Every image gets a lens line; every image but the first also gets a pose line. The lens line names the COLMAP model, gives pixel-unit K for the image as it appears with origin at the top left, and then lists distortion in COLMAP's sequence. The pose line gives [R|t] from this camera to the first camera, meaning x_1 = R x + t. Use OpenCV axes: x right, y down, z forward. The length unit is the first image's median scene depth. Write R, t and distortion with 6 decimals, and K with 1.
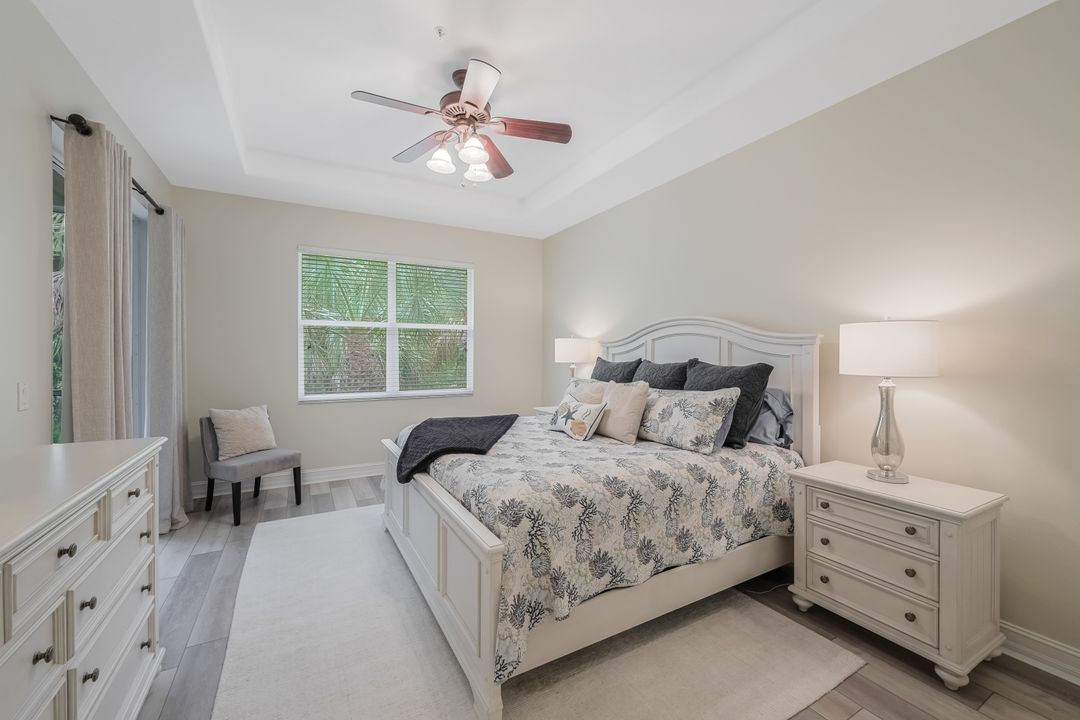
lens RADIAL K [[436.3, 0, 538.5], [0, 436.3, 354.7], [0, 0, 1]] dist [0.001470, 0.000279]
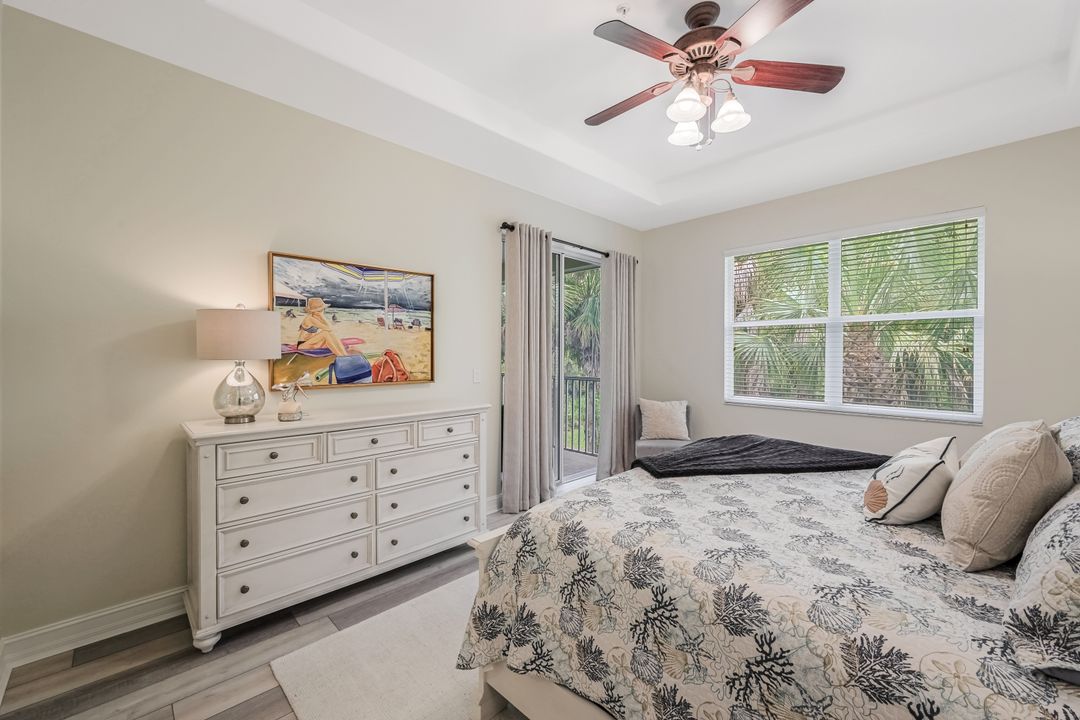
lens RADIAL K [[436.3, 0, 538.5], [0, 436.3, 354.7], [0, 0, 1]] dist [0.001470, 0.000279]
pose [[0.252554, 0.000748, -0.967583, 0.365032], [-0.006573, 0.999978, -0.000942, -0.000115], [0.967561, 0.006598, 0.252553, 0.344124]]
